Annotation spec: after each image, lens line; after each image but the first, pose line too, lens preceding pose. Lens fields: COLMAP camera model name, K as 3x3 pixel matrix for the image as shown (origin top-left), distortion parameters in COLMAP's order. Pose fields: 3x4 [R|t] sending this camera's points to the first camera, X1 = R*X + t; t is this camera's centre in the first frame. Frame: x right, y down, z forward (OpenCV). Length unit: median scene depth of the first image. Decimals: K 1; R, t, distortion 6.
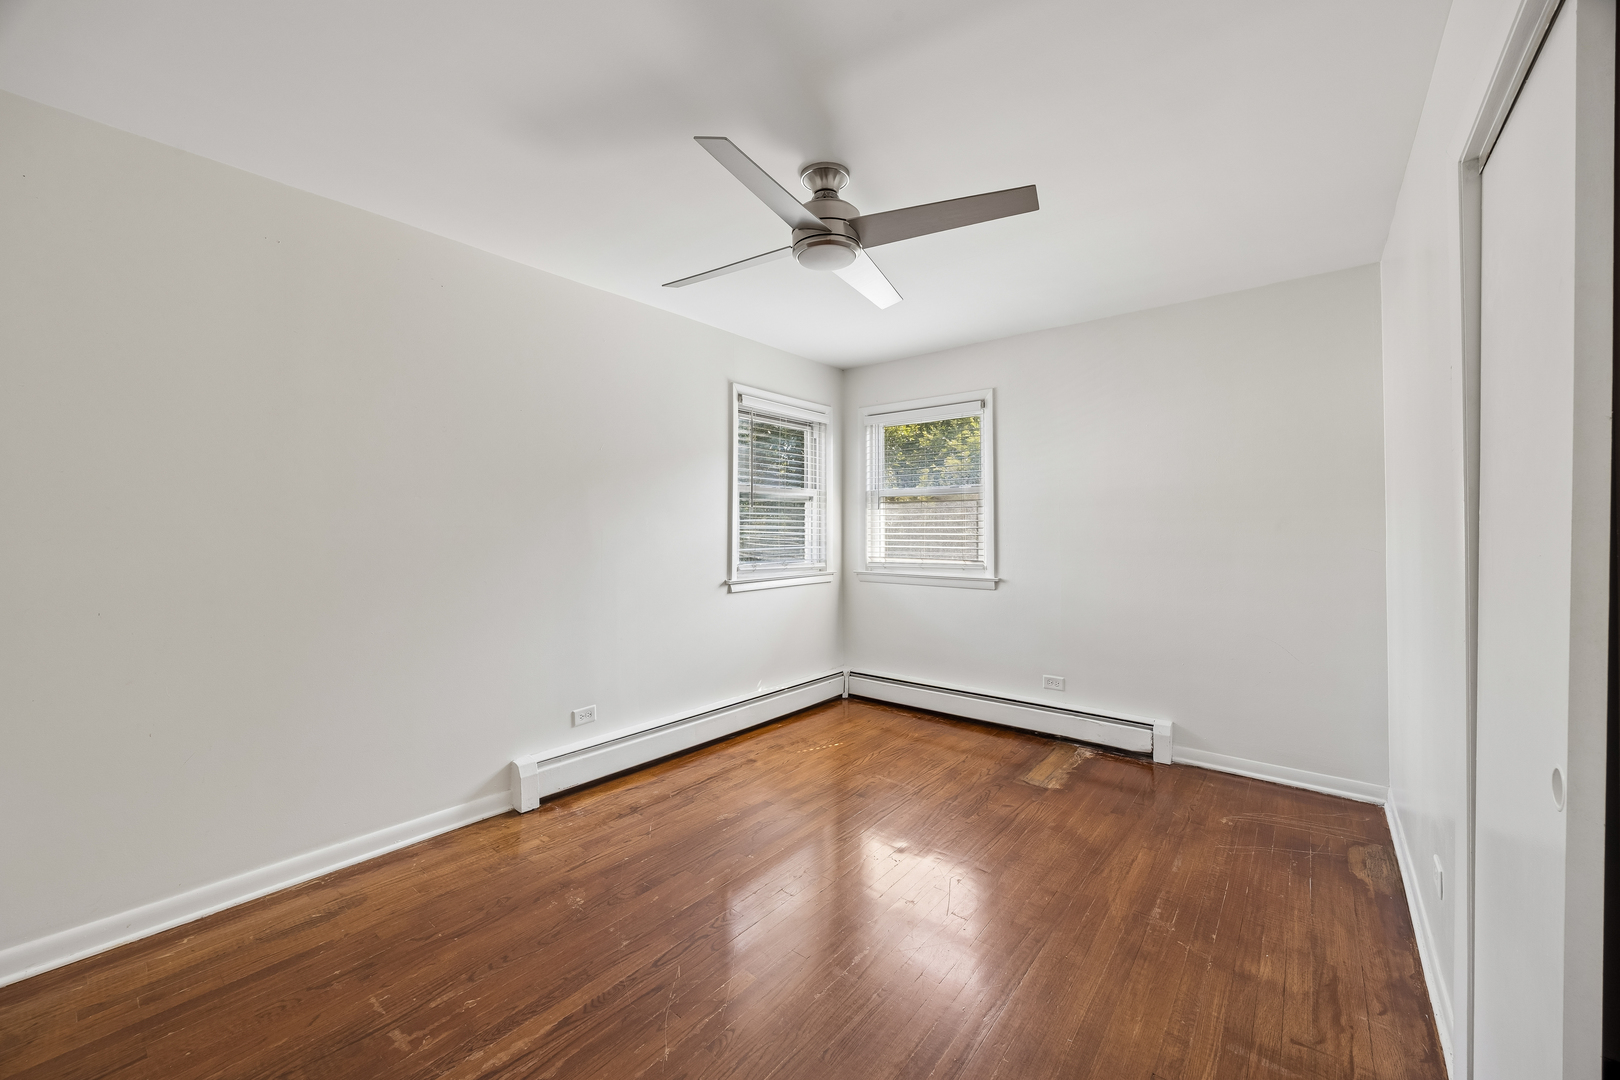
lens RADIAL K [[618.6, 0, 803.9], [0, 618.6, 530.4], [0, 0, 1]] dist [-0.006770, 0.000957]
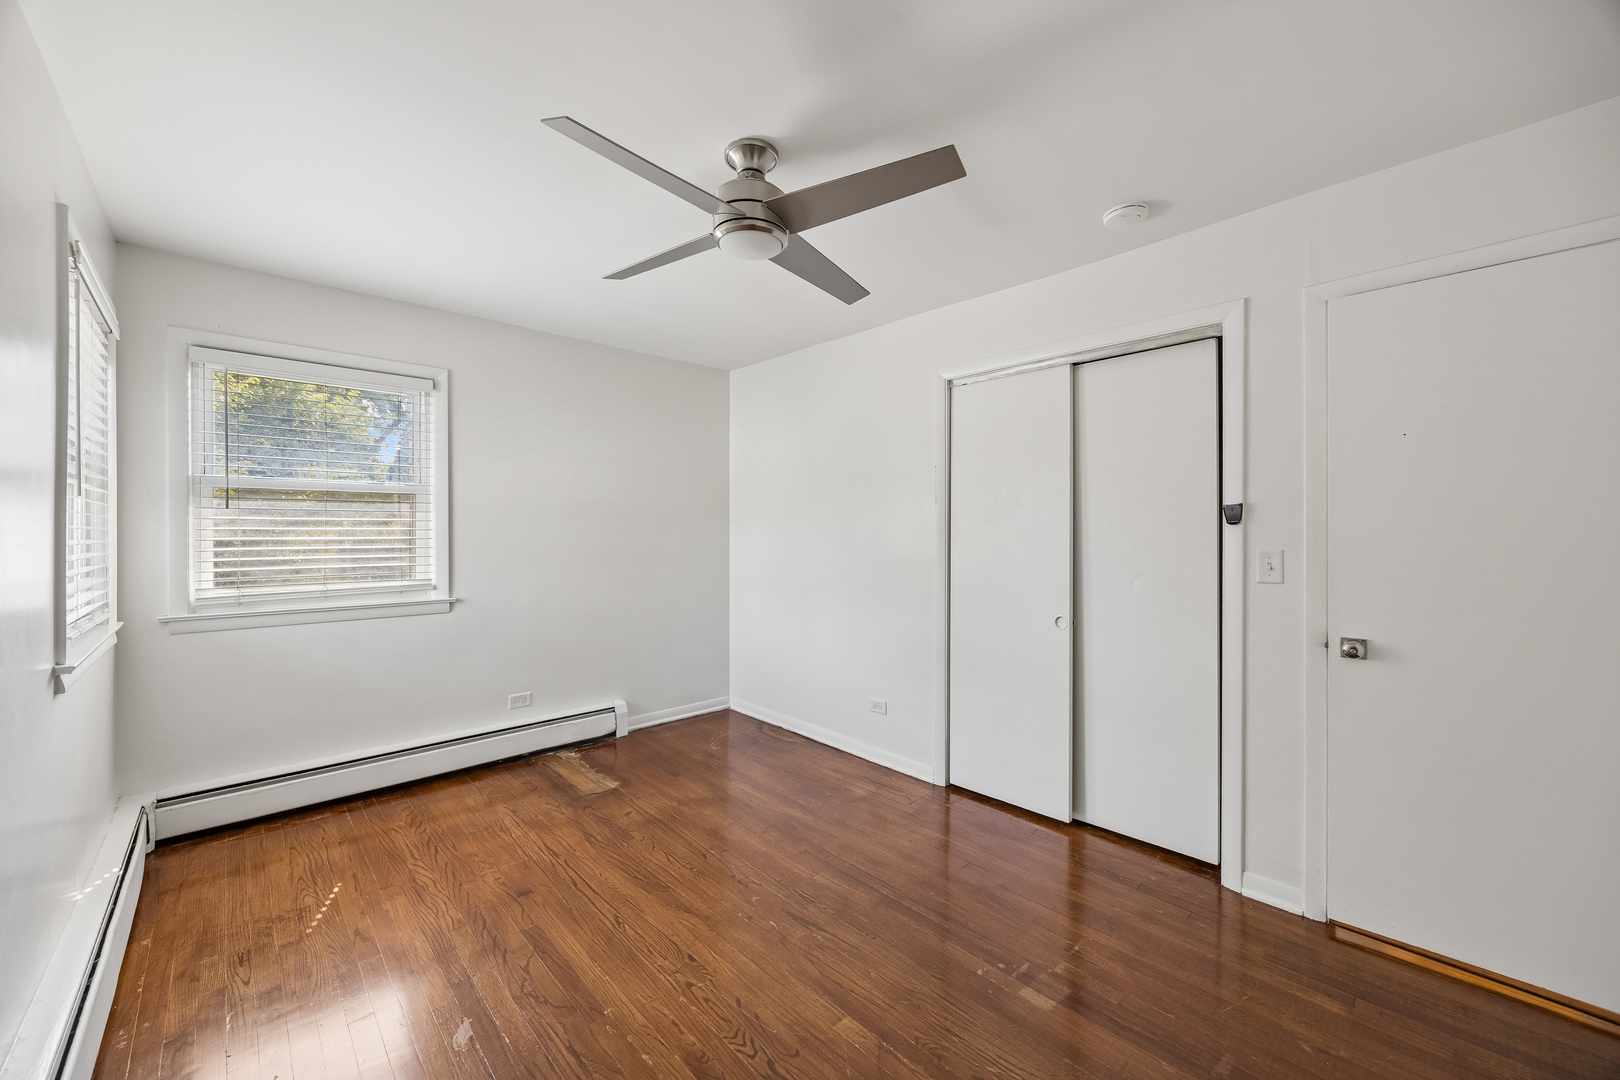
lens RADIAL K [[618.6, 0, 800.0], [0, 618.6, 546.4], [0, 0, 1]] dist [-0.006770, 0.000957]
pose [[0.140342, -0.021487, 0.989870, -0.504282], [0.006925, 0.999761, 0.020719, -0.007506], [-0.990079, 0.003947, 0.140458, 0.468498]]
